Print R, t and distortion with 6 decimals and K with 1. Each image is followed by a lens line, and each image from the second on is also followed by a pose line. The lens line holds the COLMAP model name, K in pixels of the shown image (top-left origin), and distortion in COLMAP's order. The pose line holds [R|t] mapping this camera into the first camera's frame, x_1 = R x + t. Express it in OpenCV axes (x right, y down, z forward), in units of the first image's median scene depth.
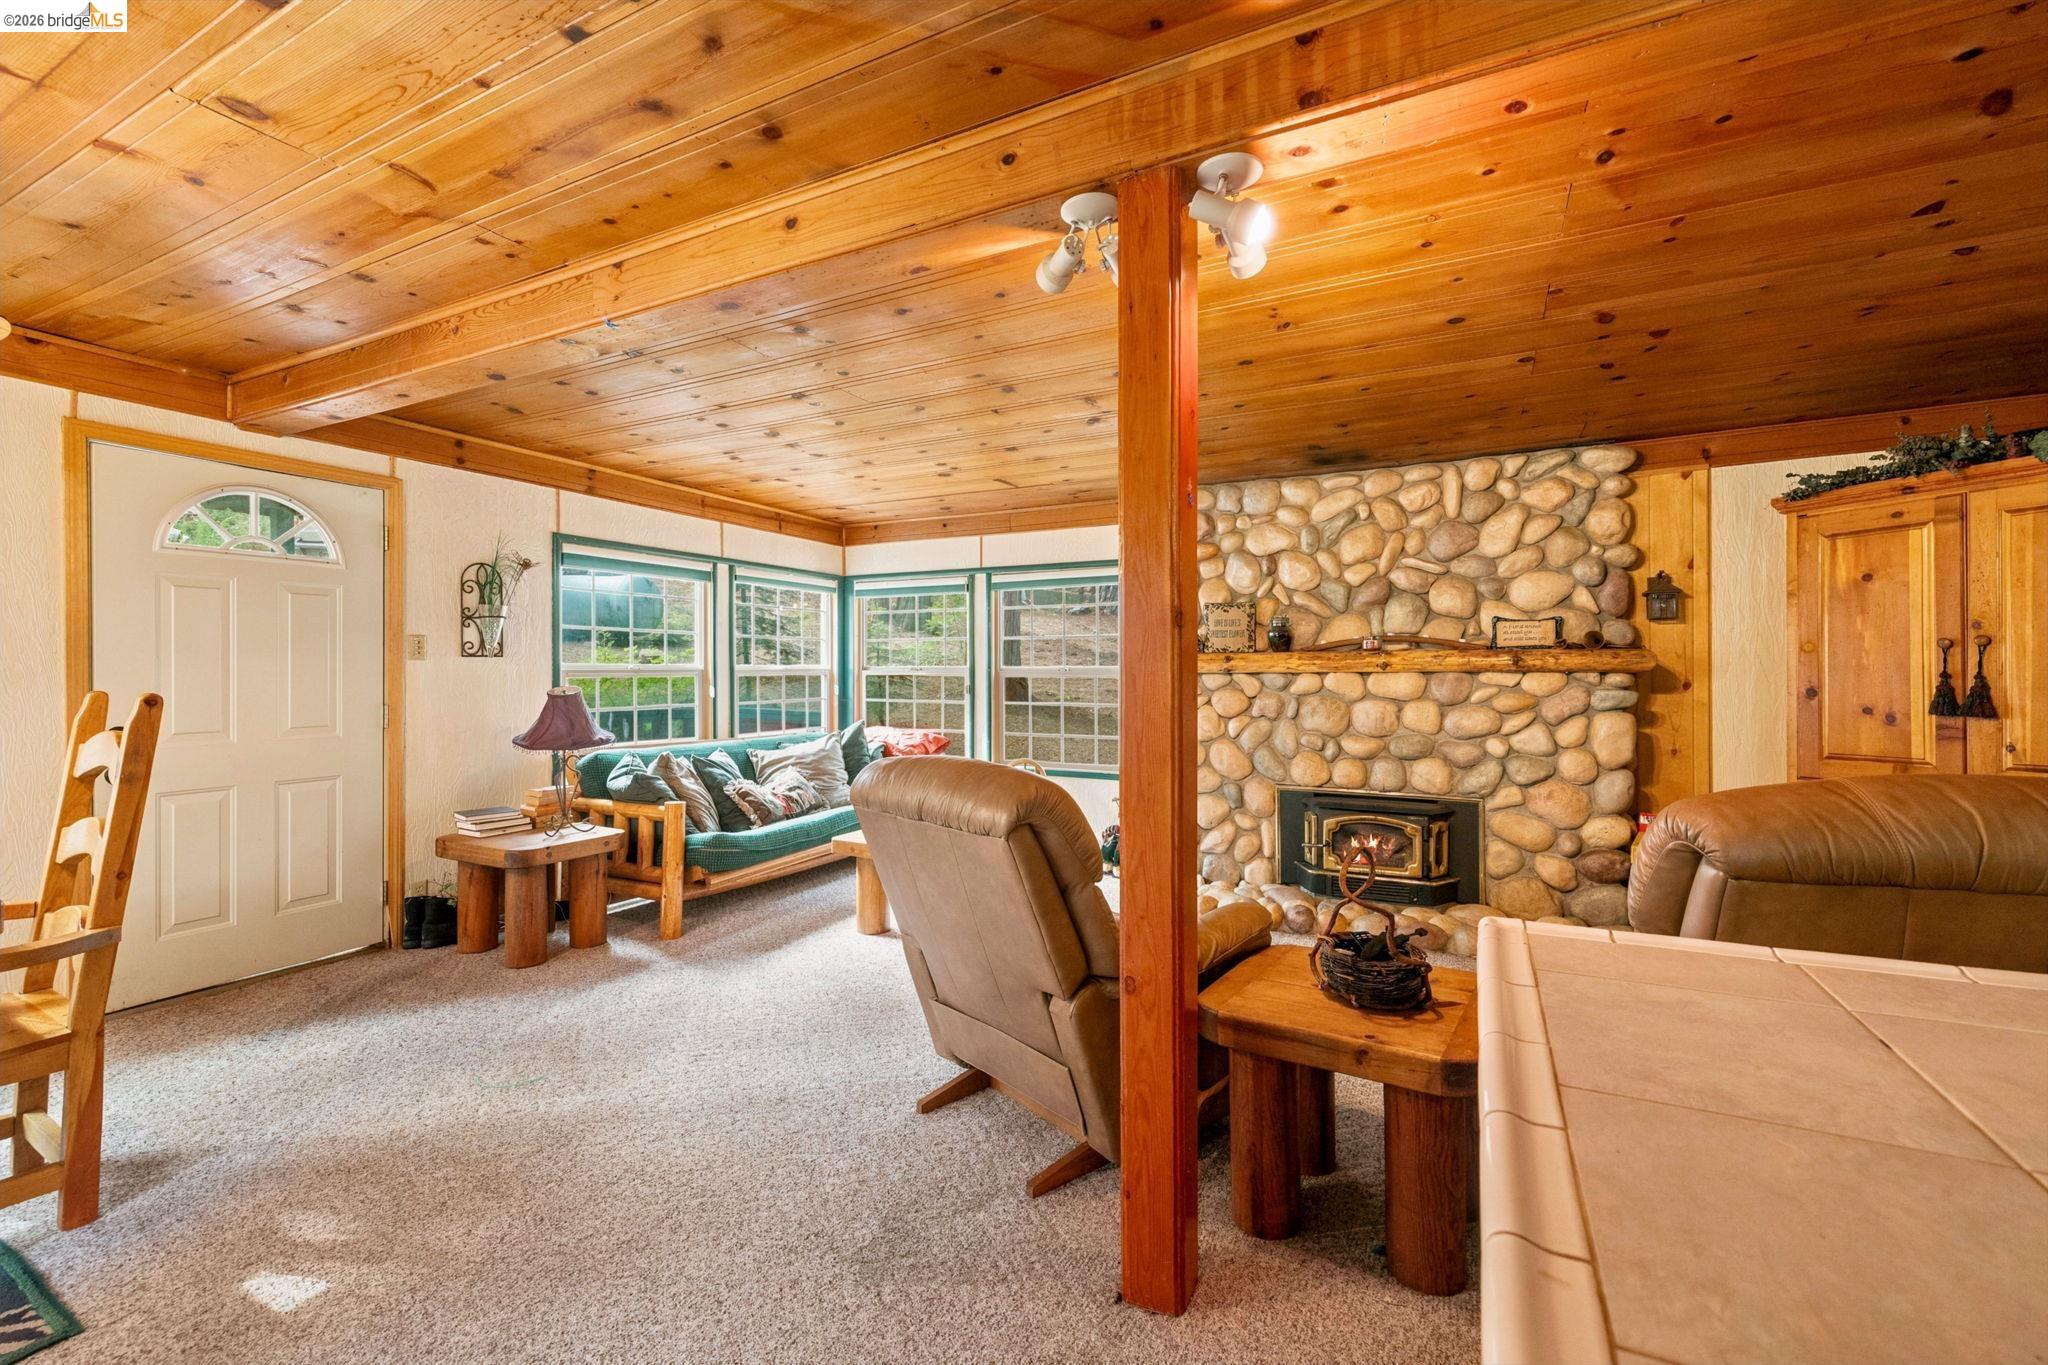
lens RADIAL K [[861.0, 0, 1026.7], [0, 861.0, 673.3], [0, 0, 1]] dist [0.000738, 0.000836]
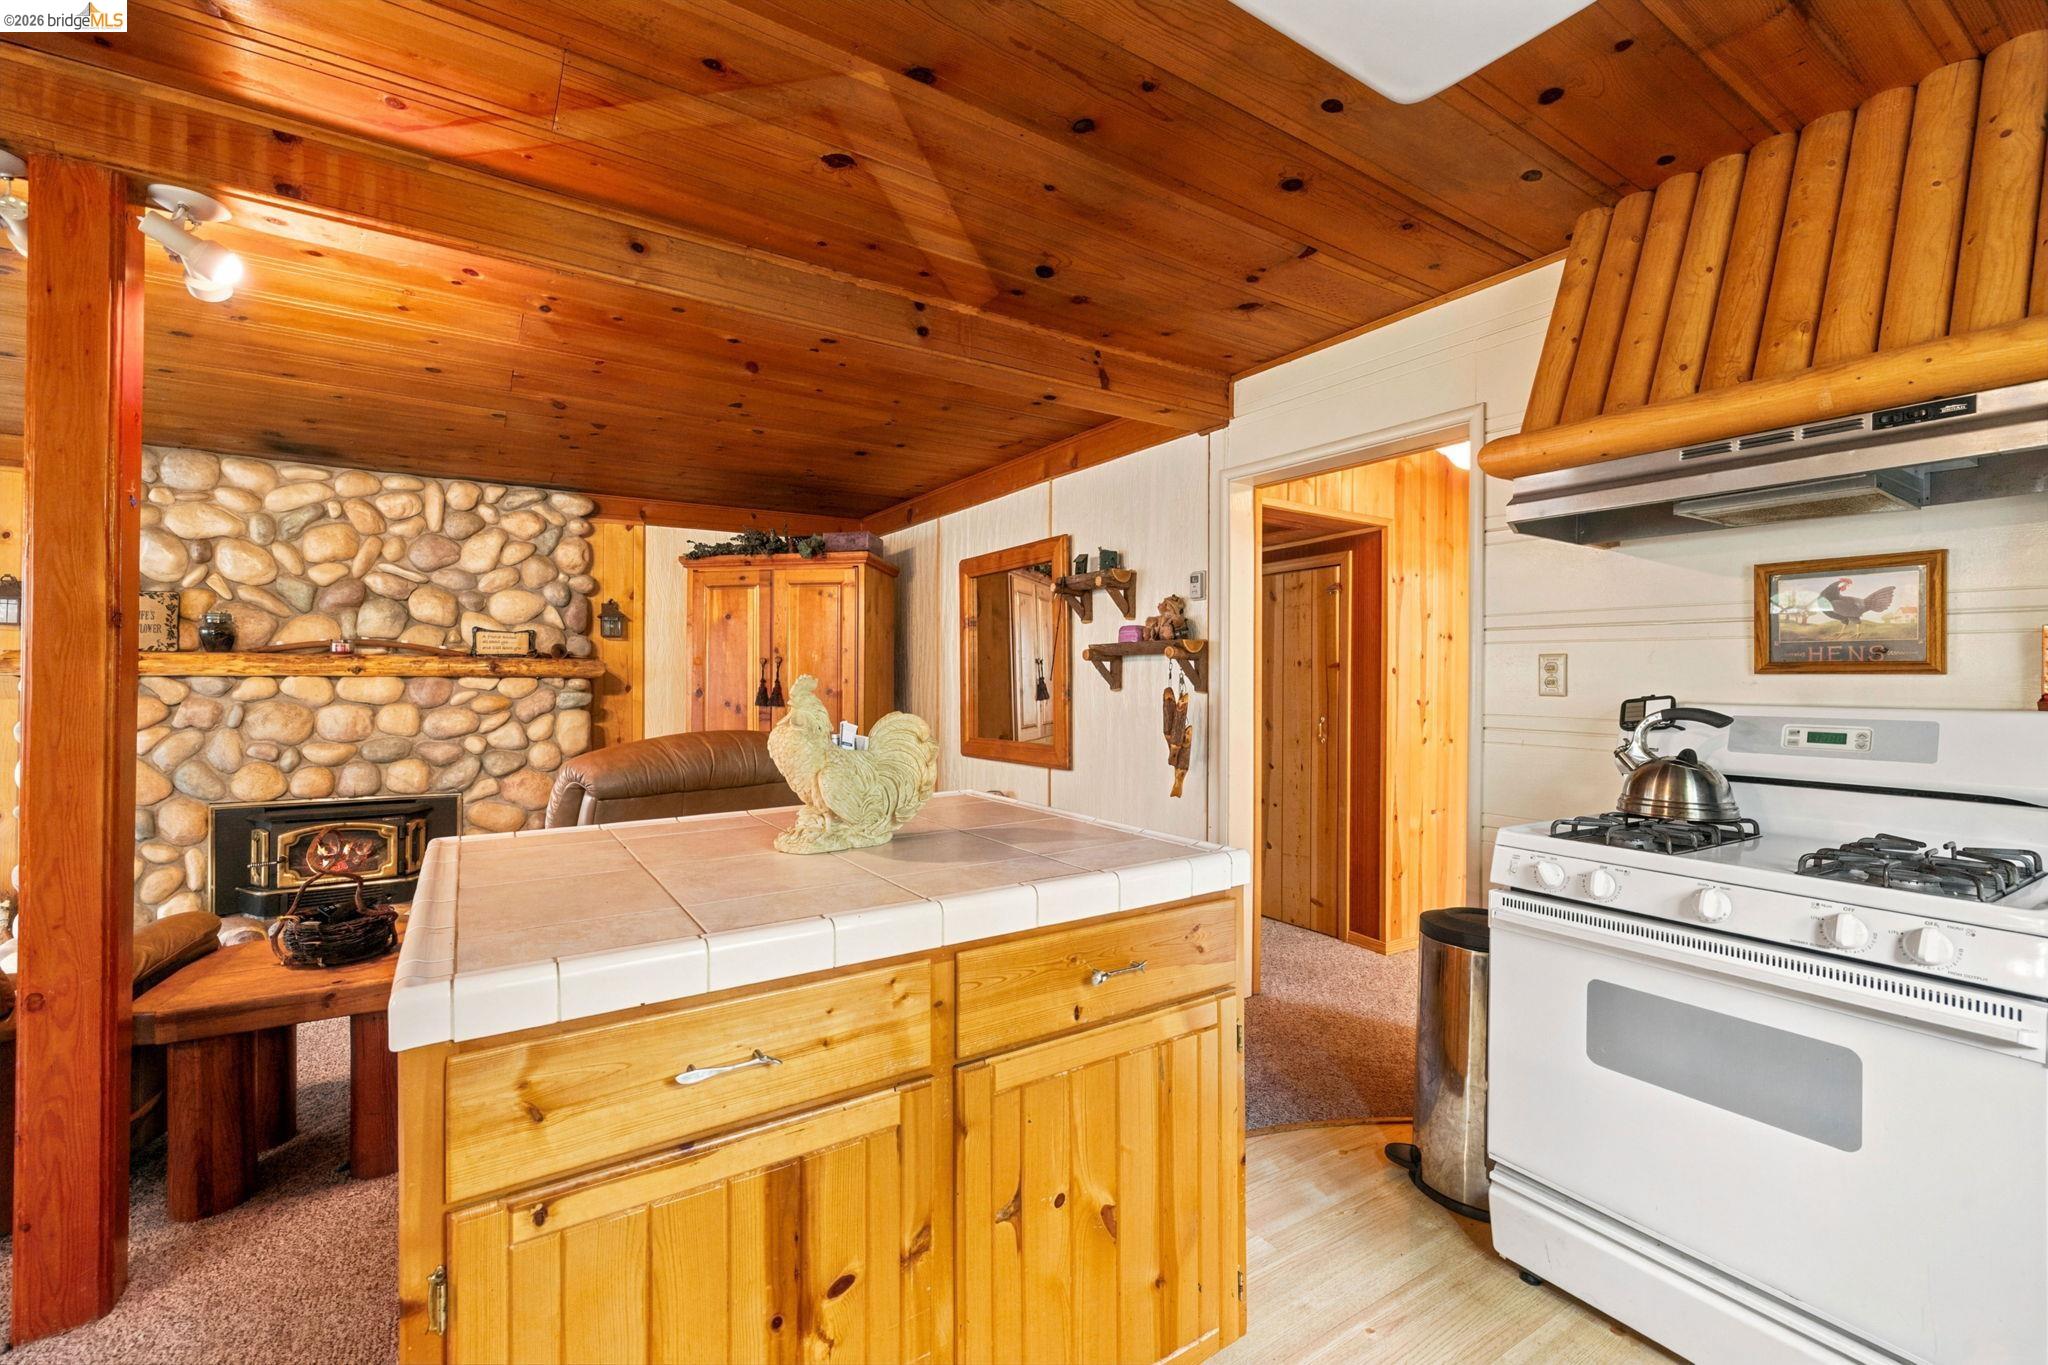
lens RADIAL K [[859.0, 0, 1024.1], [0, 859.0, 673.9], [0, 0, 1]] dist [0.003120, 0.000448]
pose [[0.495685, 0.011249, 0.868429, -0.067006], [-0.005080, 0.999937, -0.010052, 0.002171], [-0.868487, 0.000571, 0.495711, -0.163972]]
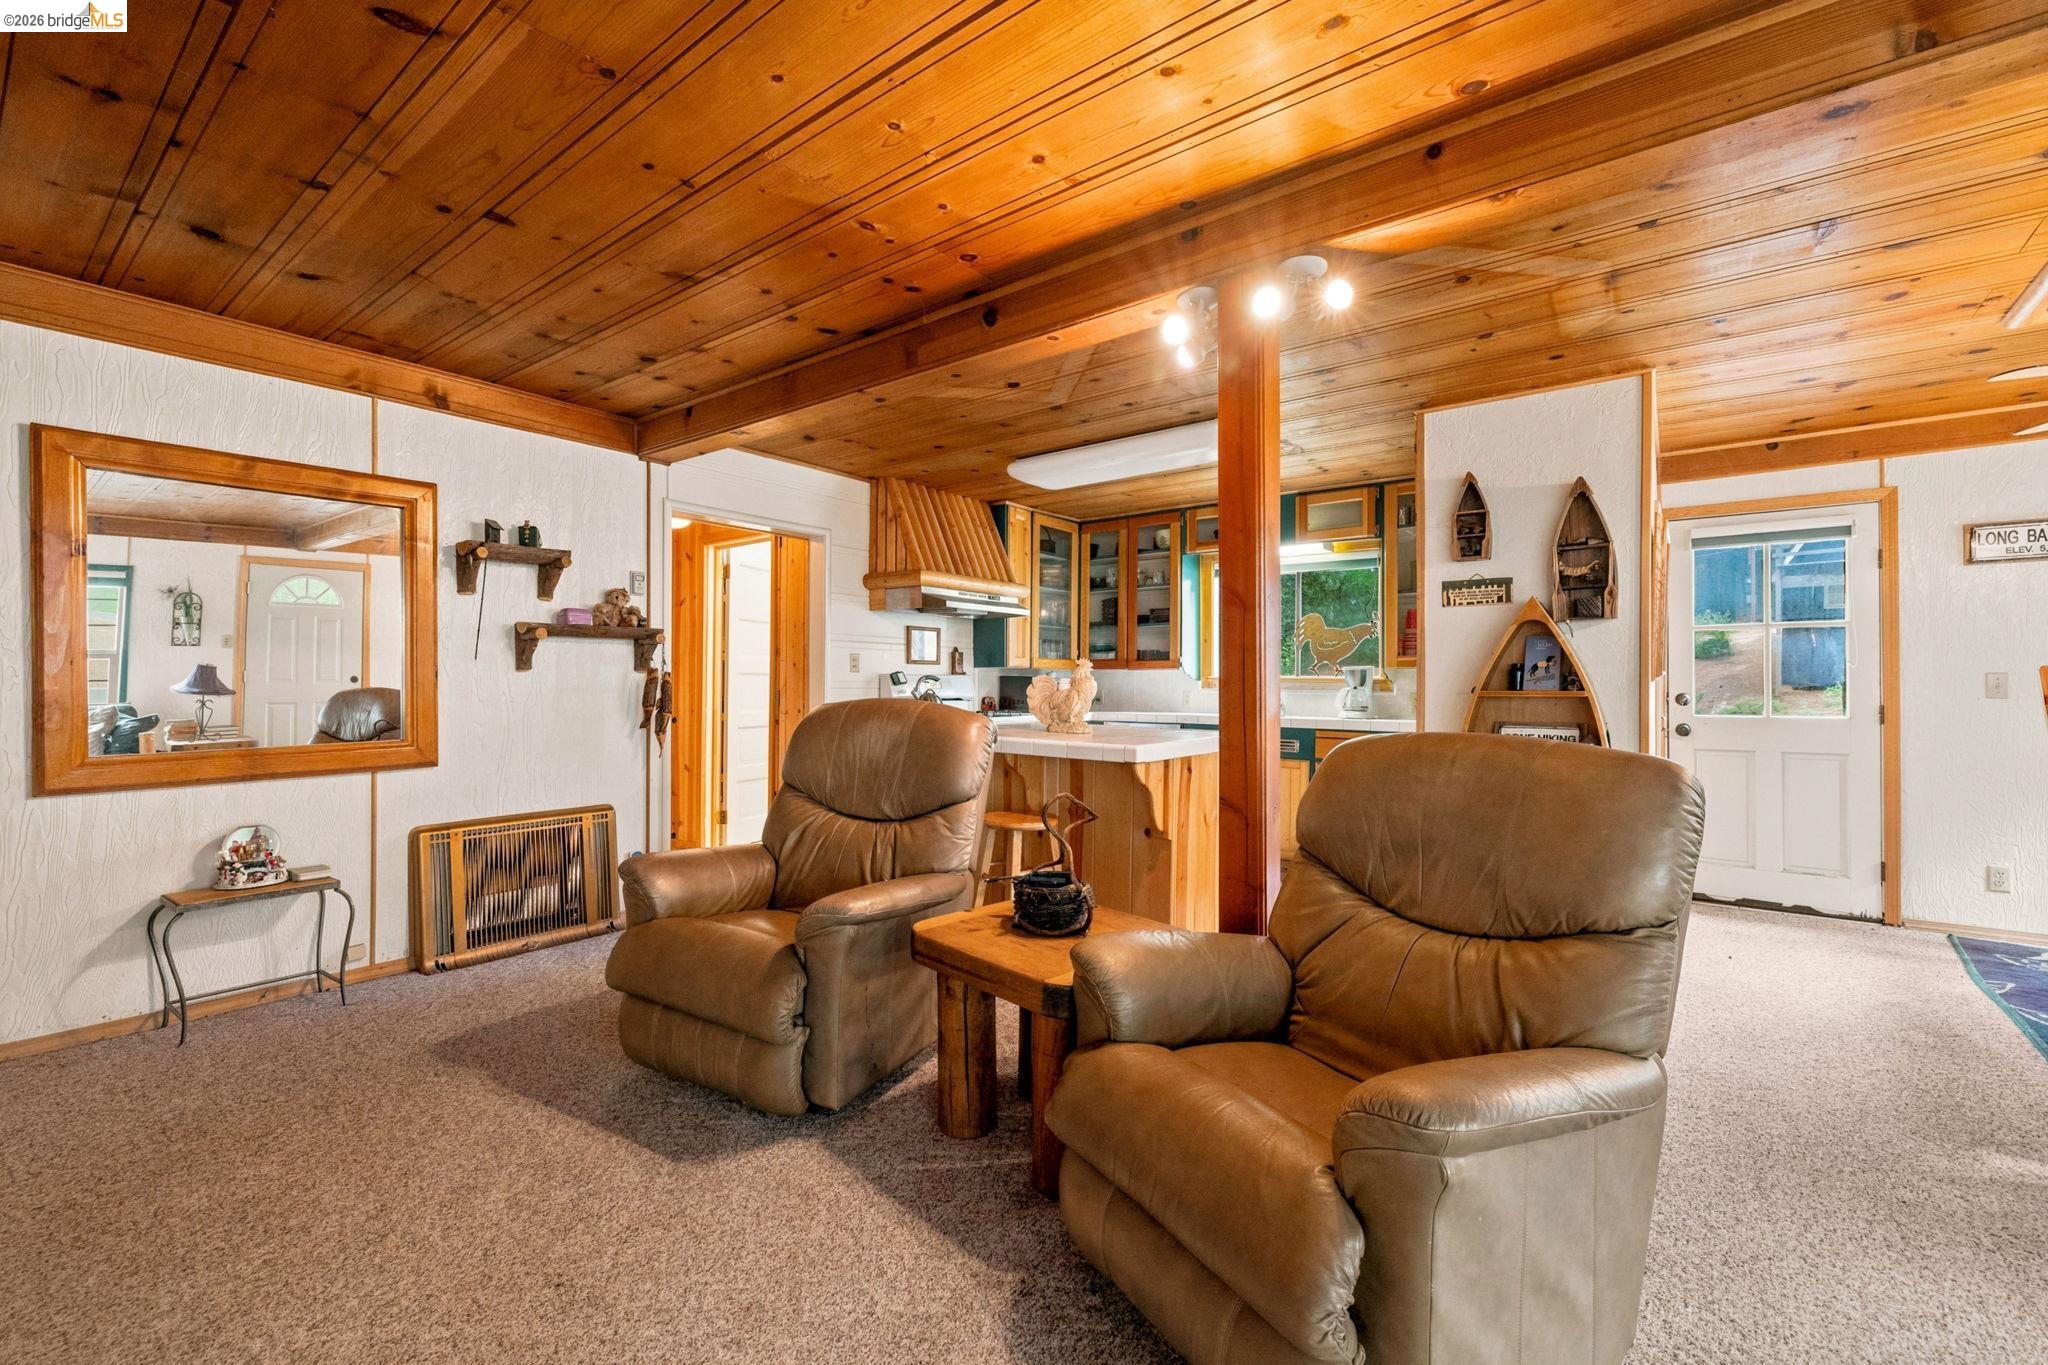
lens RADIAL K [[863.4, 0, 1027.8], [0, 863.4, 681.3], [0, 0, 1]] dist [0.001470, 0.000308]
pose [[-0.982062, 0.003910, 0.188518, 0.095668], [0.003984, 0.999992, 0.000014, 0.022657], [-0.188516, 0.000764, -0.982070, 0.964597]]
